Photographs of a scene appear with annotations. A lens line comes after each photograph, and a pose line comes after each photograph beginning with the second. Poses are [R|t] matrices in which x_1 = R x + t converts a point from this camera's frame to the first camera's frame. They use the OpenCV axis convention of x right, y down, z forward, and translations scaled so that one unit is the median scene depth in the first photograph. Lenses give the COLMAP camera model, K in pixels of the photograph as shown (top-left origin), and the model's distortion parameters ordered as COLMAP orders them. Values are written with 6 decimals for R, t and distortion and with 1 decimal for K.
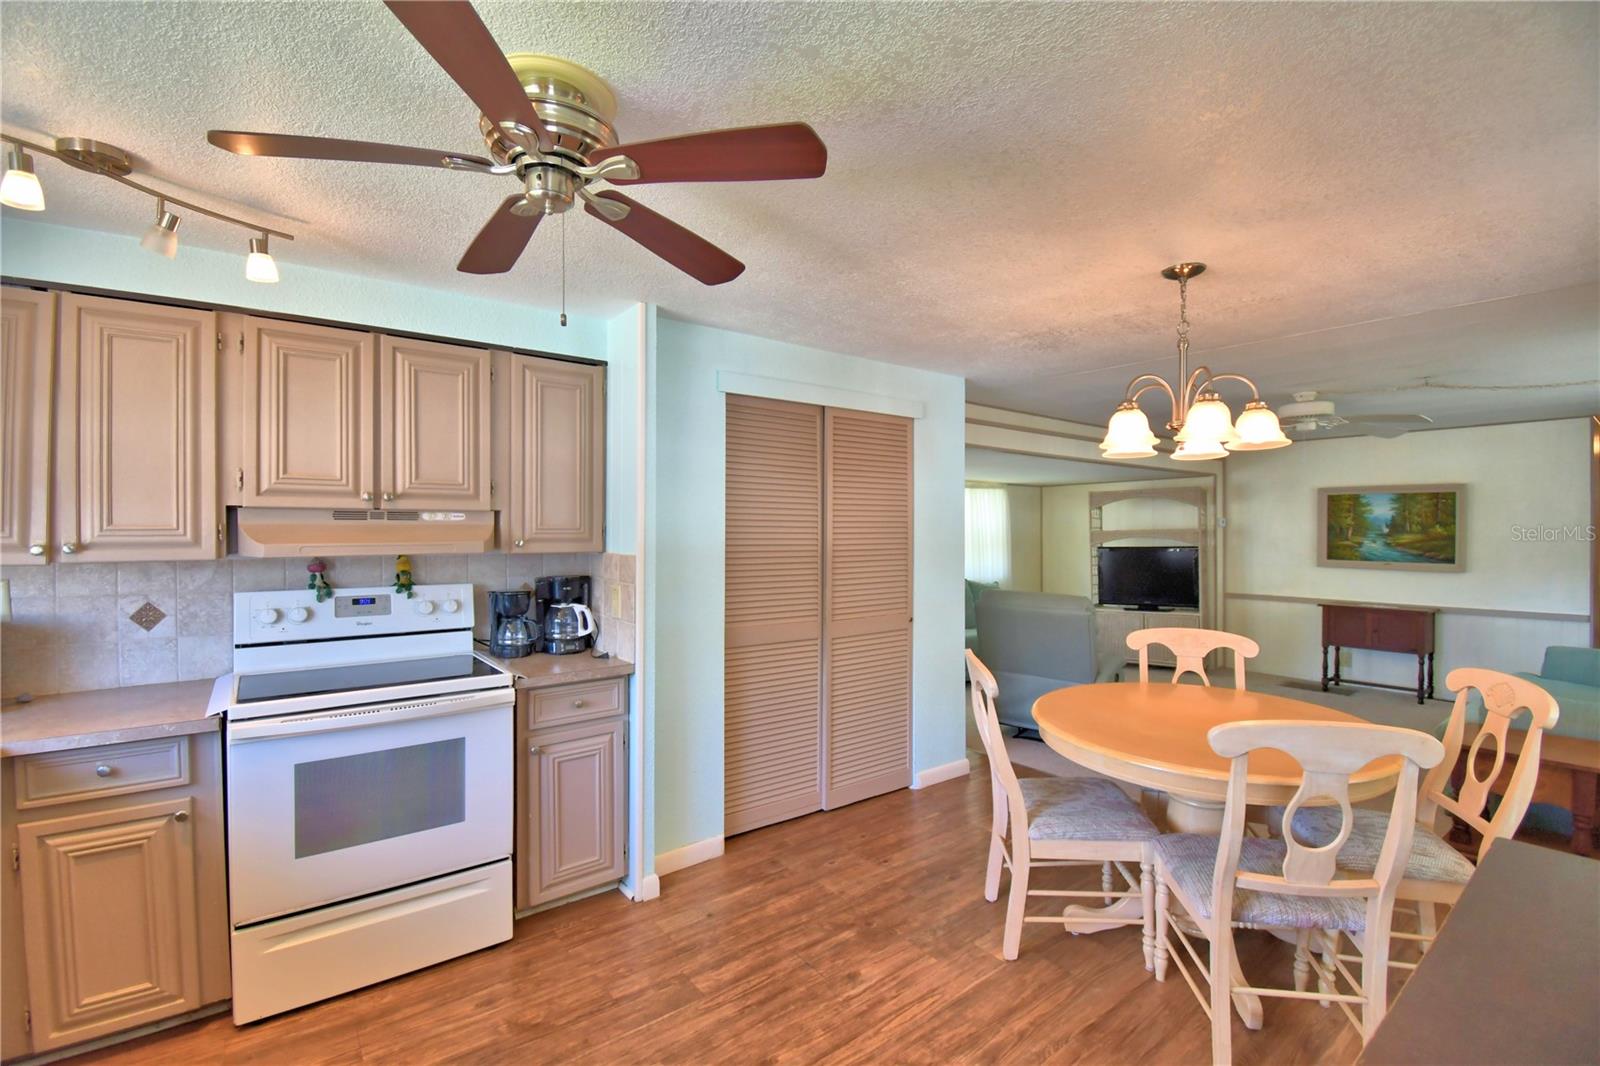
lens RADIAL K [[700.3, 0, 800.0], [0, 700.3, 533.0], [0, 0, 1]] dist [0.021112, -0.028946]
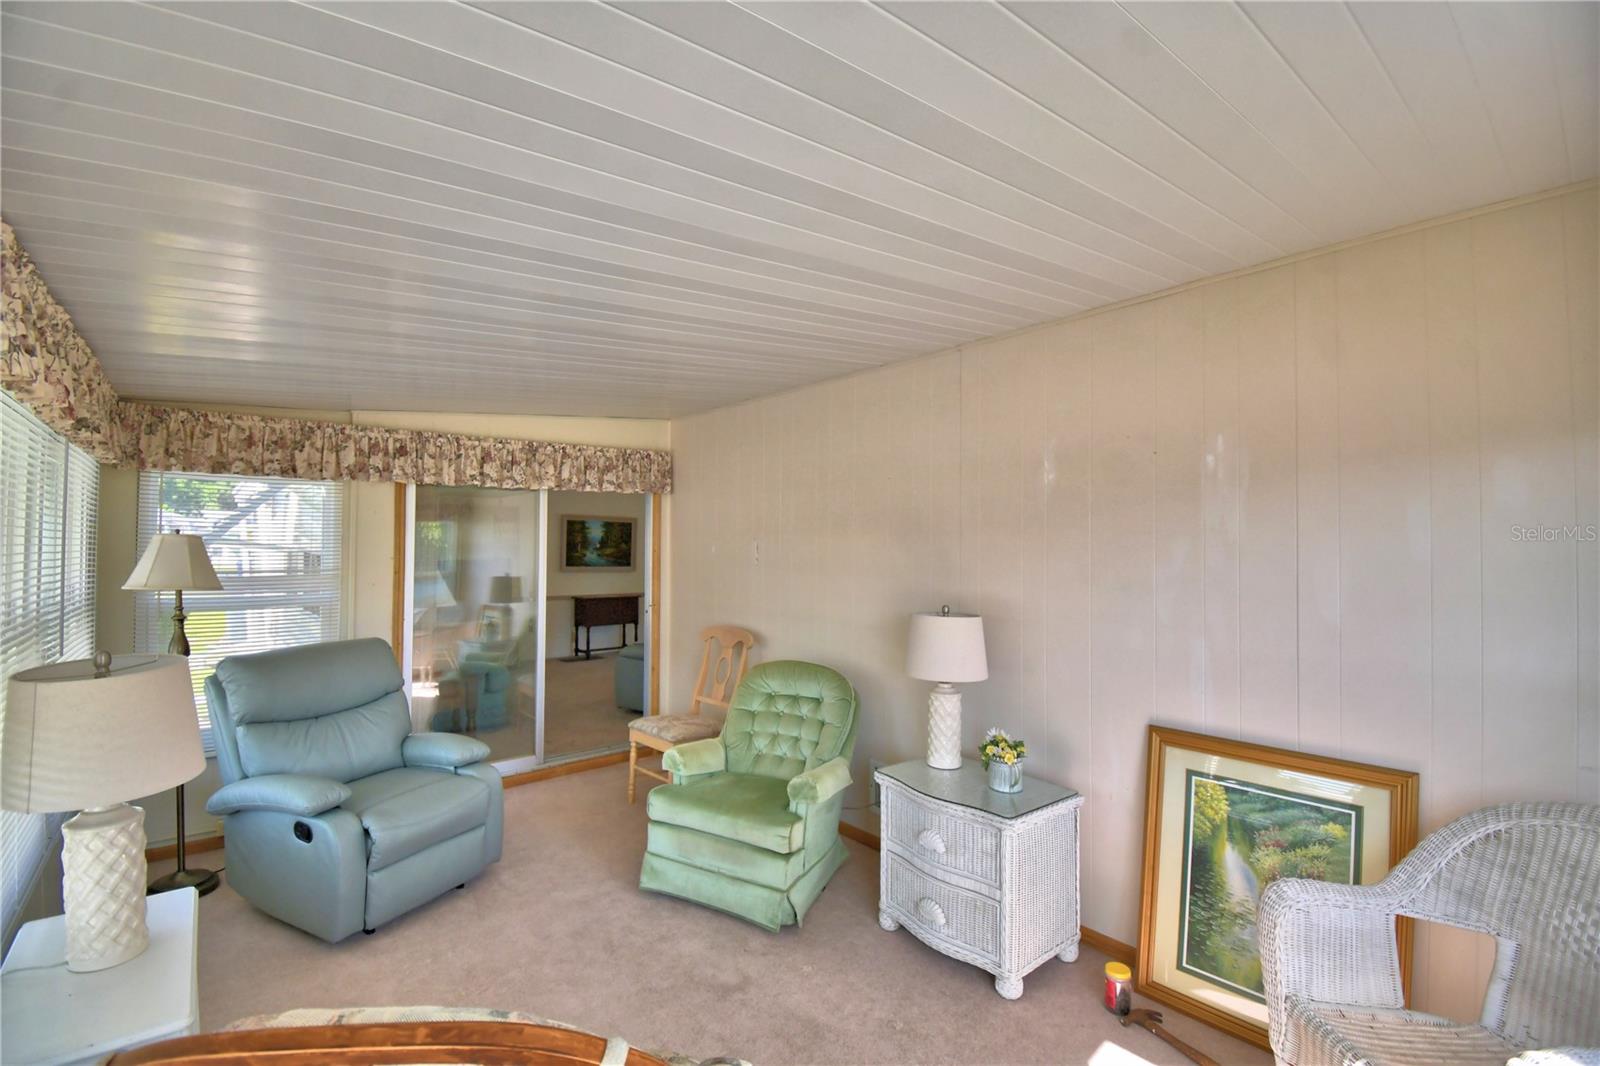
lens RADIAL K [[707.5, 0, 790.9], [0, 707.5, 532.9], [0, 0, 1]] dist [0.026919, -0.029932]
pose [[-0.055258, 0.023163, 0.998203, -0.760978], [-0.002115, 0.999726, -0.023316, 0.003600], [-0.998470, -0.003399, -0.055194, 0.732306]]
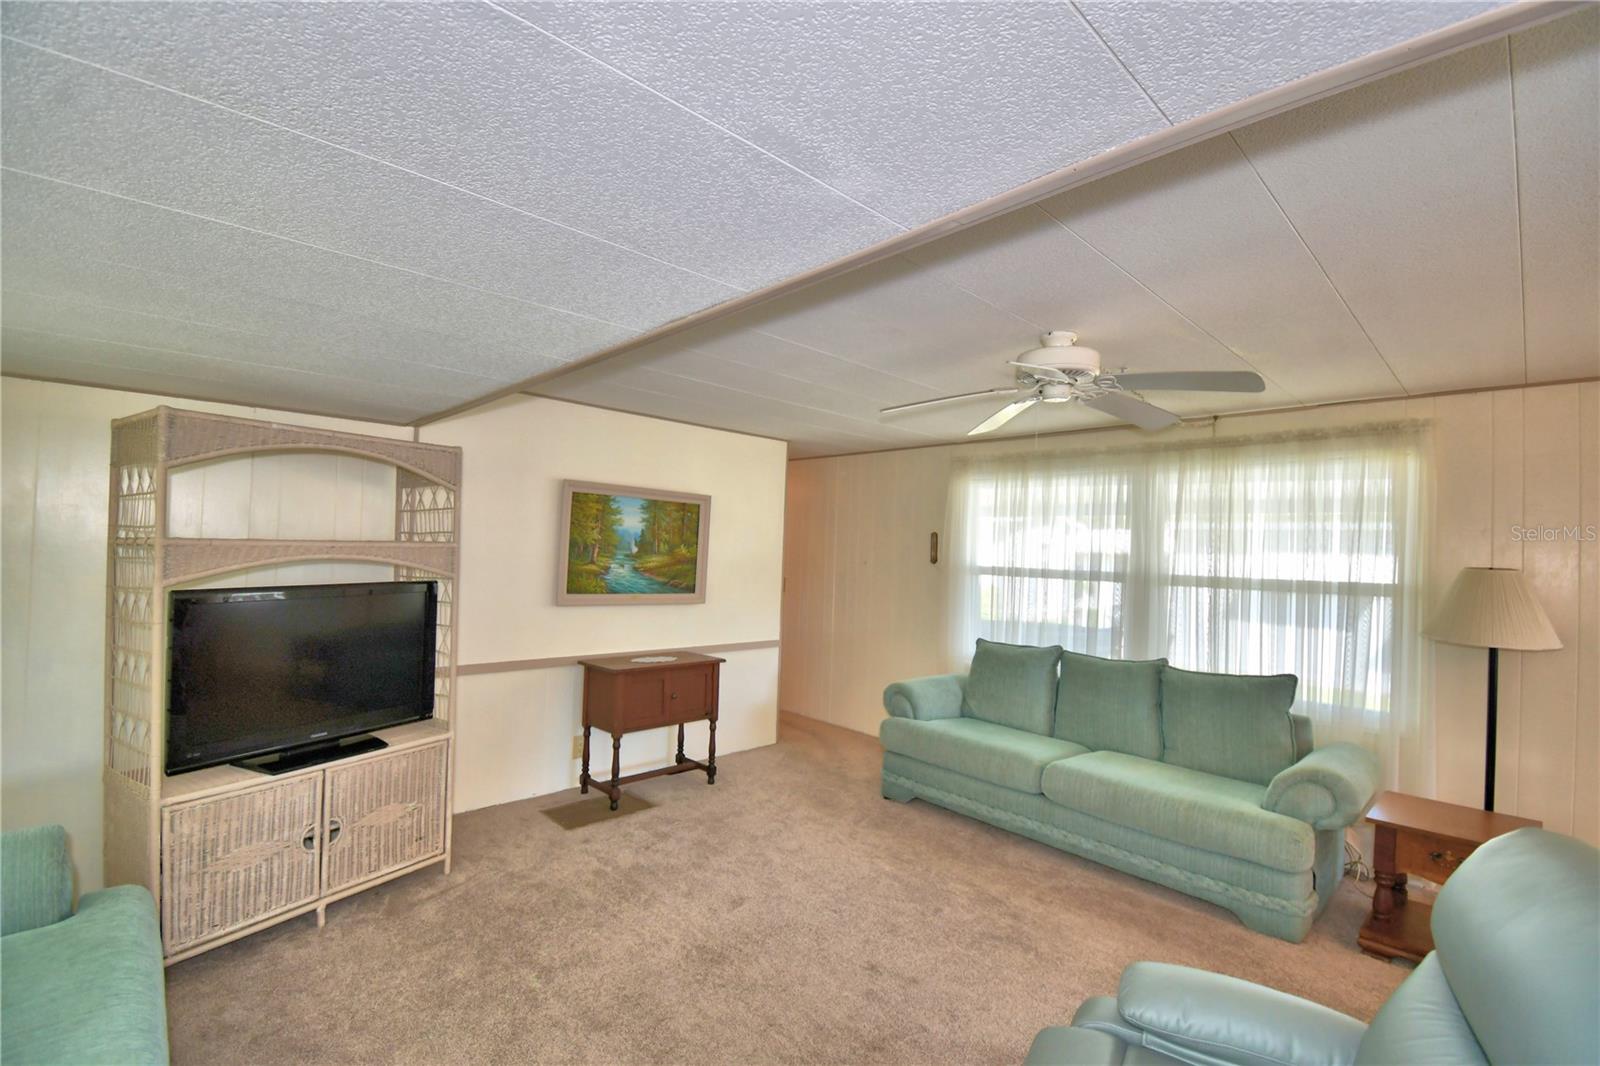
lens RADIAL K [[707.5, 0, 790.9], [0, 707.5, 532.9], [0, 0, 1]] dist [0.026919, -0.029932]
pose [[-0.113293, 0.023893, 0.993274, 0.112705], [-0.031917, 0.999107, -0.027673, -0.006560], [-0.993049, -0.034838, -0.112429, 1.005449]]
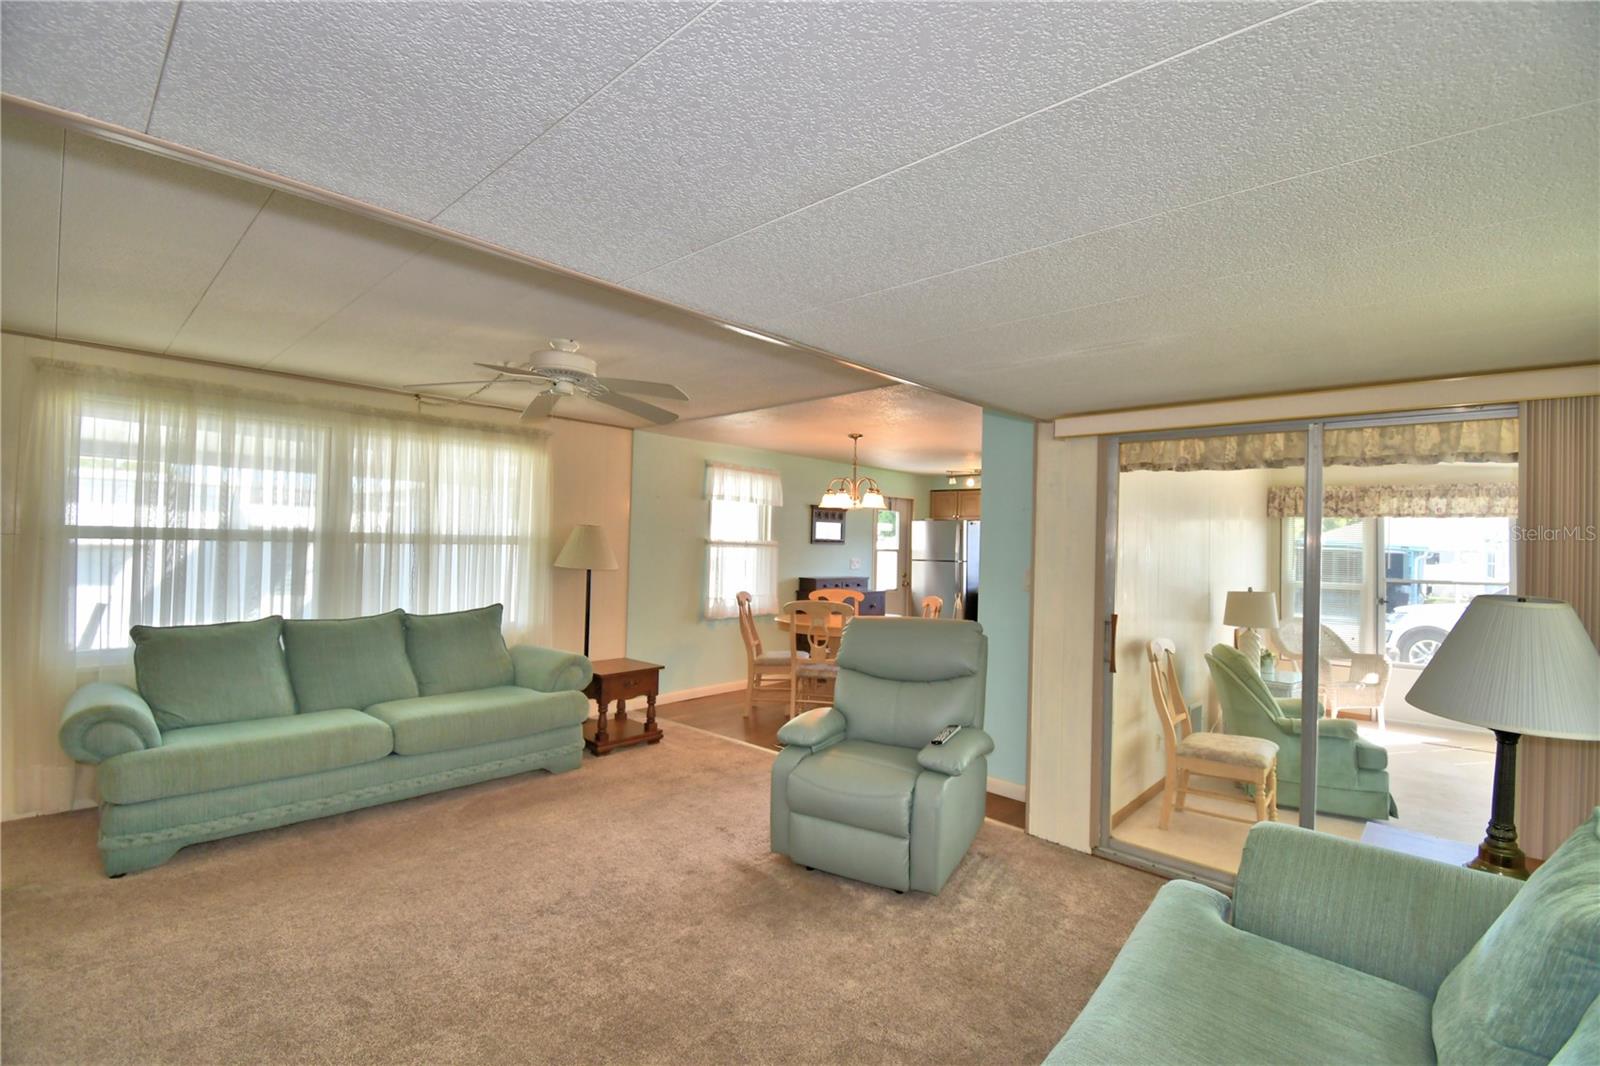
lens RADIAL K [[695.4, 0, 787.9], [0, 695.4, 538.7], [0, 0, 1]] dist [0.018693, -0.027703]
pose [[-0.986008, -0.028772, -0.164198, 0.480576], [-0.029929, 0.999542, 0.004574, -0.006742], [0.163991, 0.009424, -0.986417, 1.380768]]
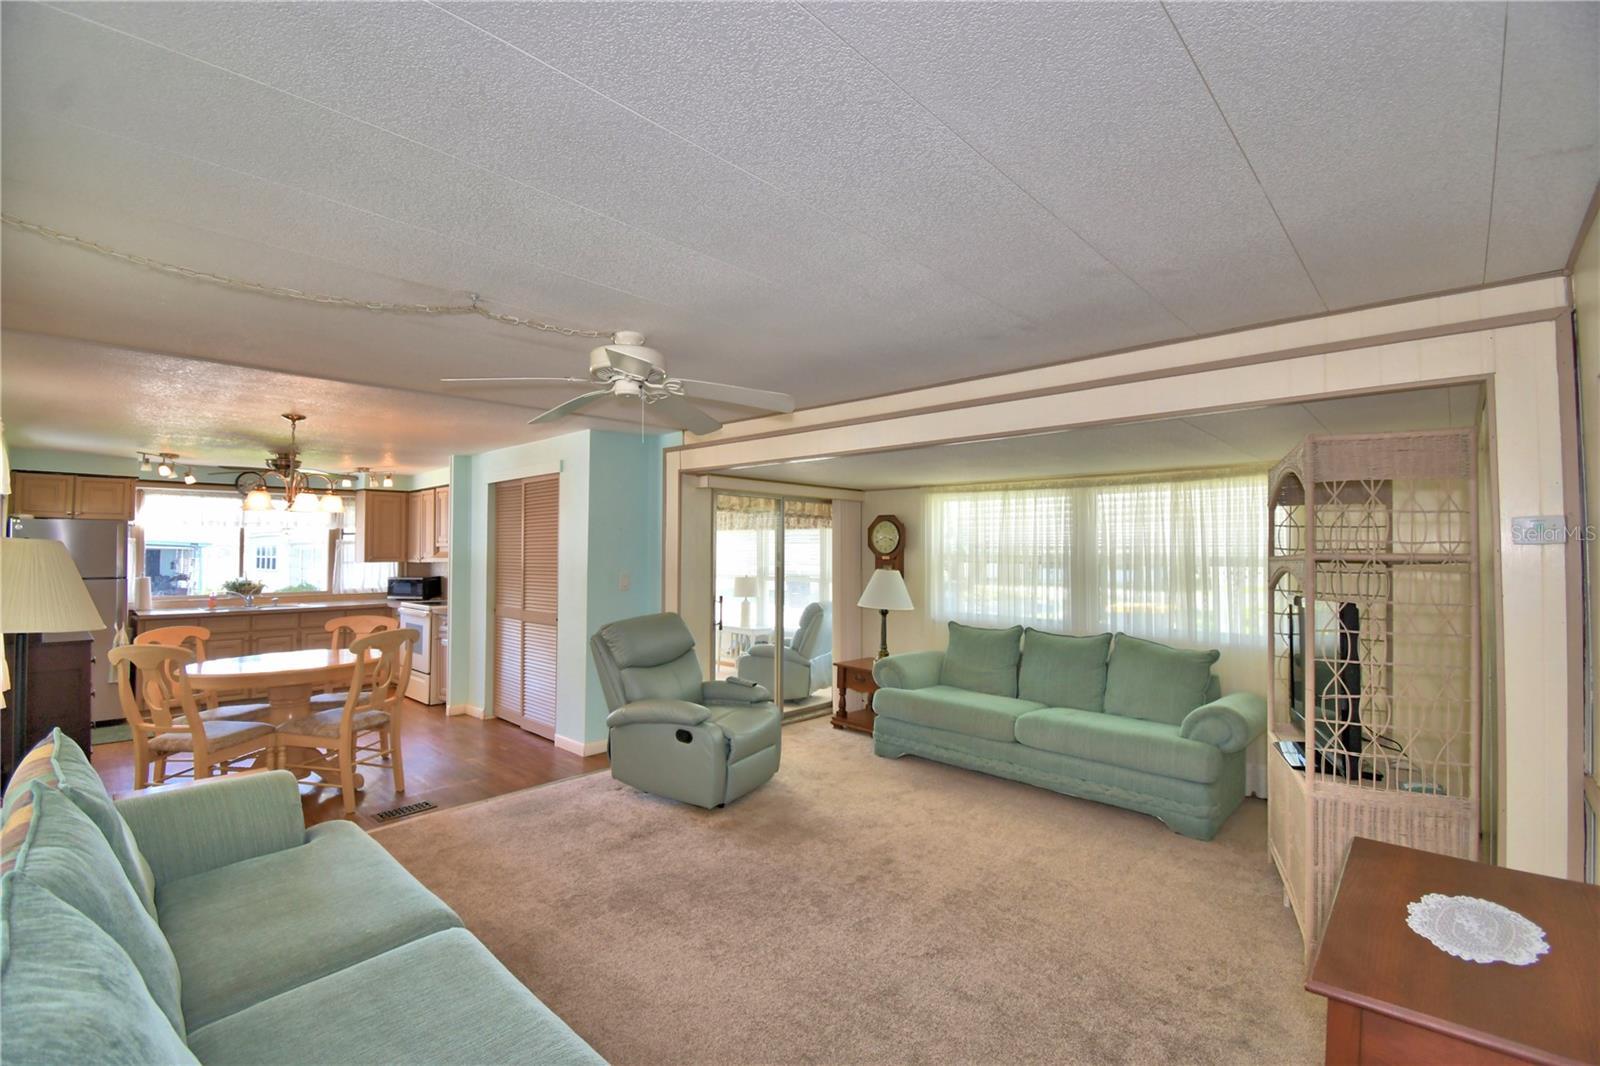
lens RADIAL K [[700.3, 0, 800.0], [0, 700.3, 533.0], [0, 0, 1]] dist [0.021112, -0.028946]
pose [[0.169485, -0.028816, -0.985111, 1.083617], [-0.005243, 0.999532, -0.030140, -0.003451], [0.985519, 0.010274, 0.169255, 0.838311]]
